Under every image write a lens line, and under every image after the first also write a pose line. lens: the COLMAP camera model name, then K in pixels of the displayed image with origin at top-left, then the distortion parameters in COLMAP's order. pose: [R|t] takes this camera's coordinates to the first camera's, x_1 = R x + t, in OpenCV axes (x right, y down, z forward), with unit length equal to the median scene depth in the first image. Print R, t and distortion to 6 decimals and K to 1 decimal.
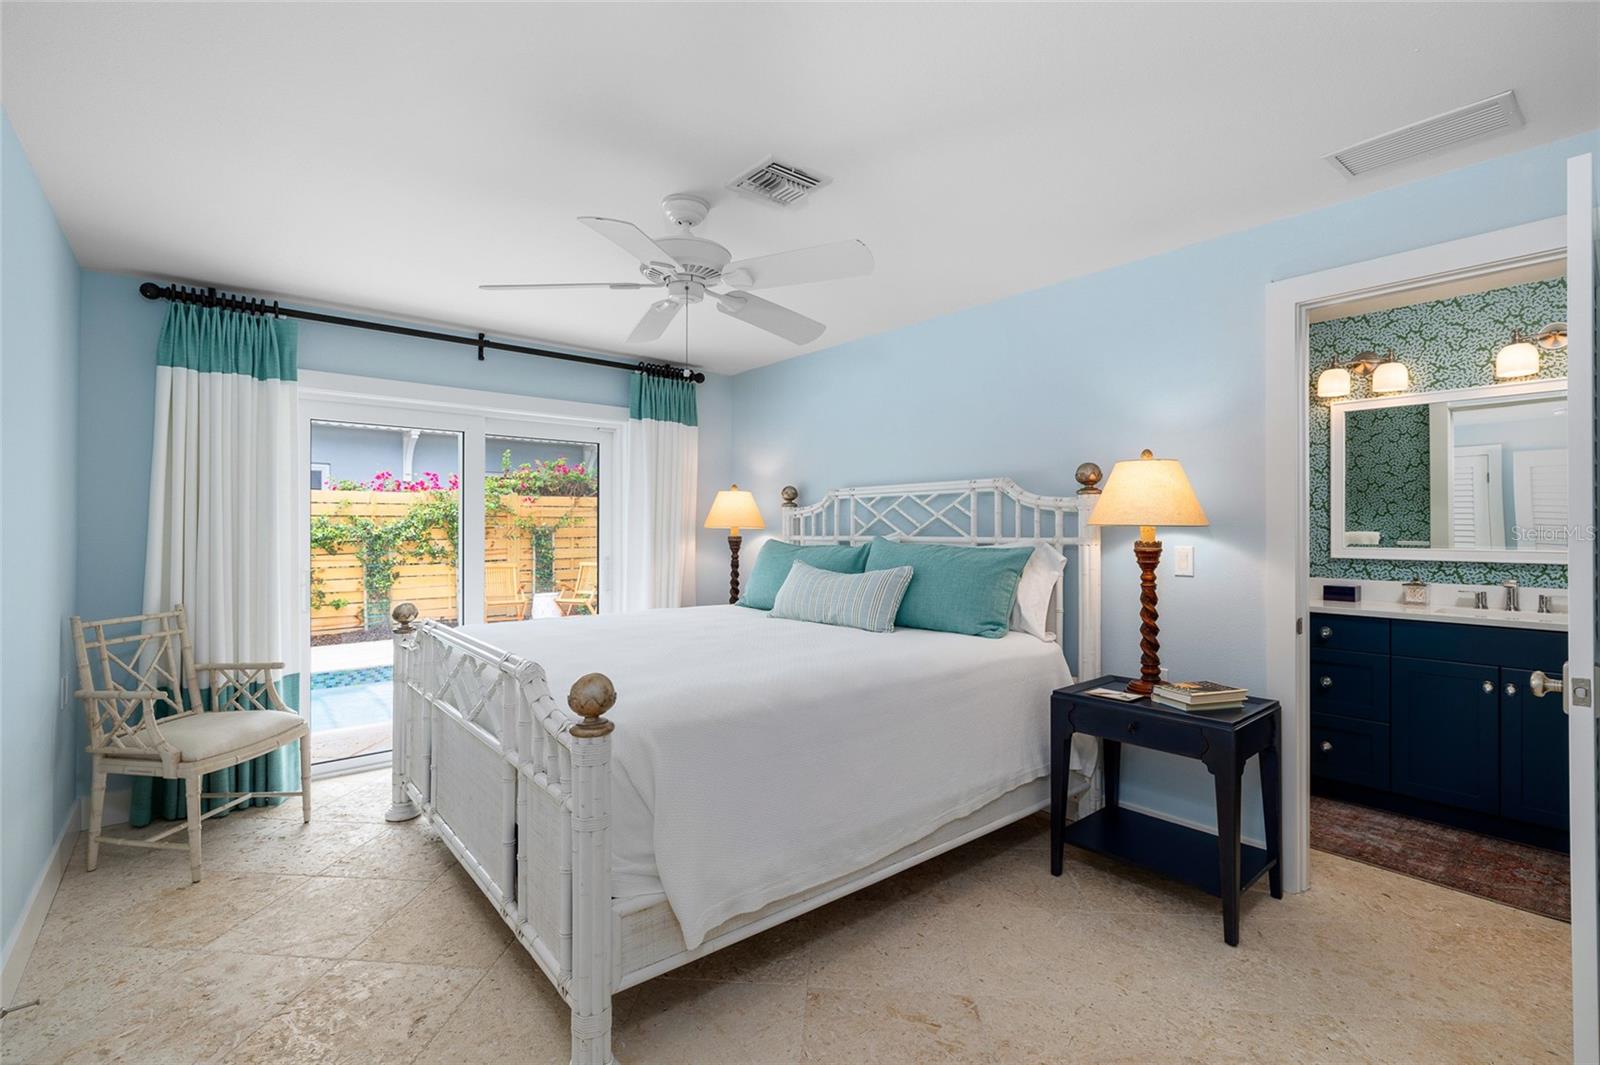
lens RADIAL K [[720.7, 0, 800.0], [0, 720.7, 532.5], [0, 0, 1]] dist [-0.011956, 0.000260]
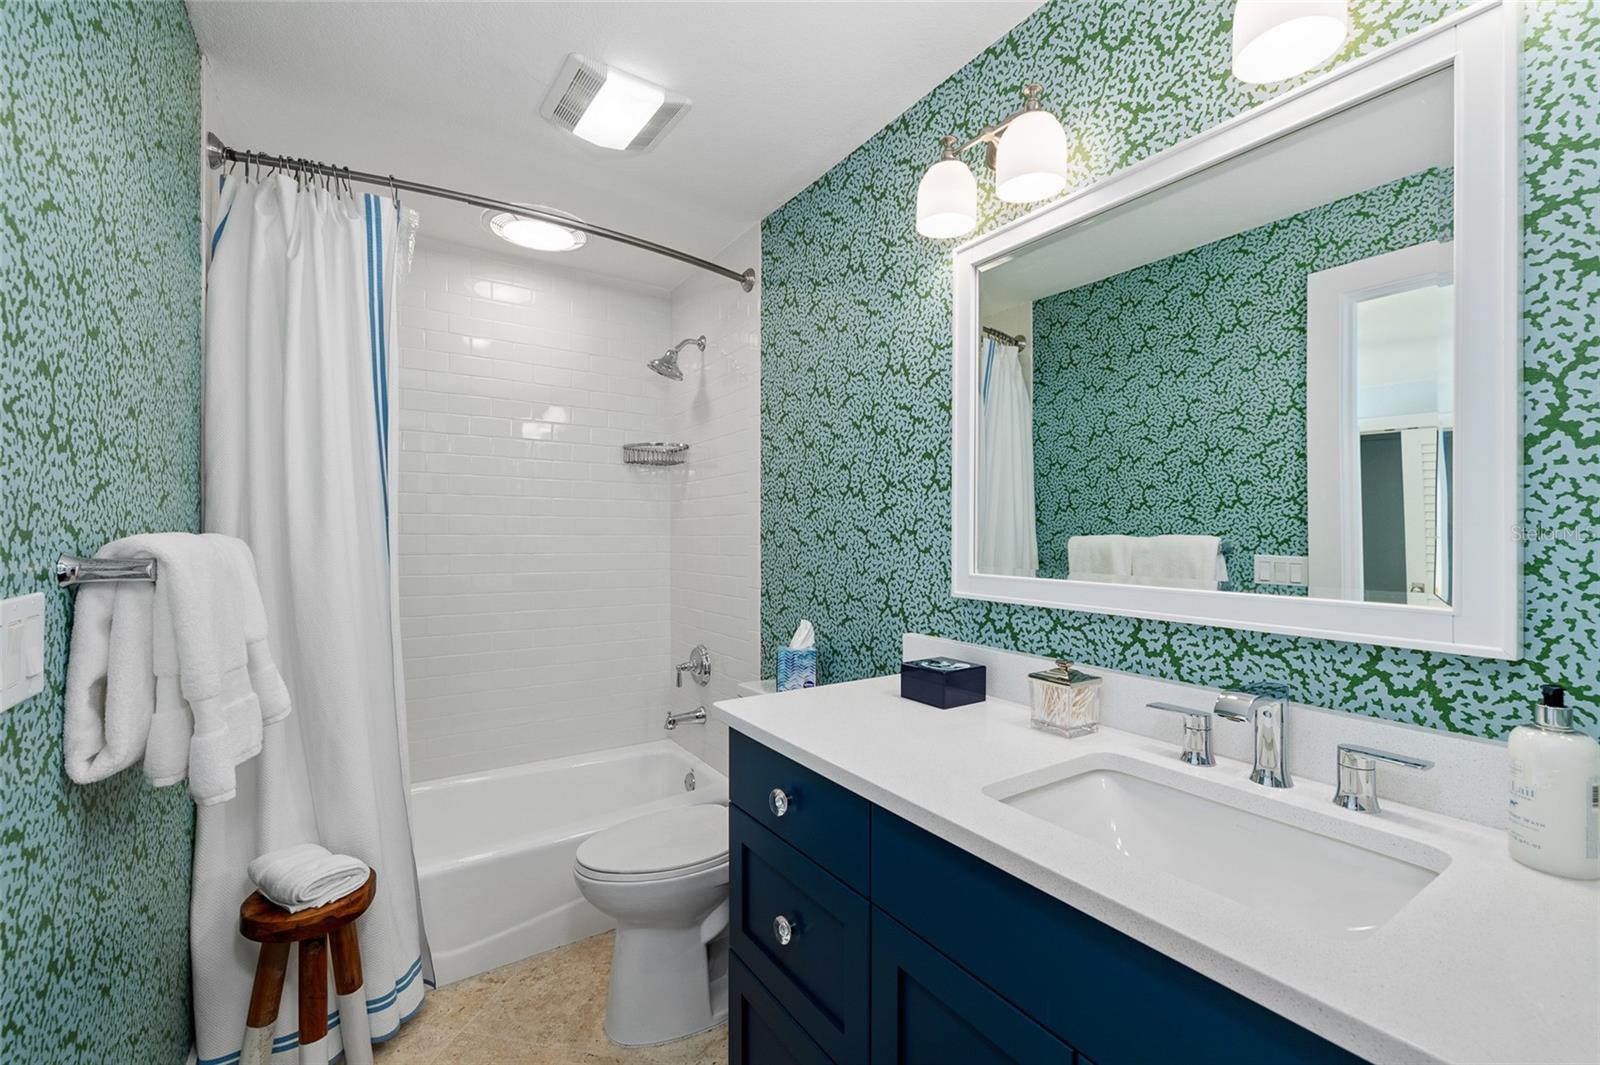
lens RADIAL K [[702.1, 0, 800.0], [0, 702.1, 532.5], [0, 0, 1]] dist [0.000996, 0.000052]
pose [[0.995067, -0.001121, -0.099202, 0.701137], [0.000530, 0.999982, -0.005984, -0.002098], [0.099207, 0.005901, 0.995049, 0.565502]]
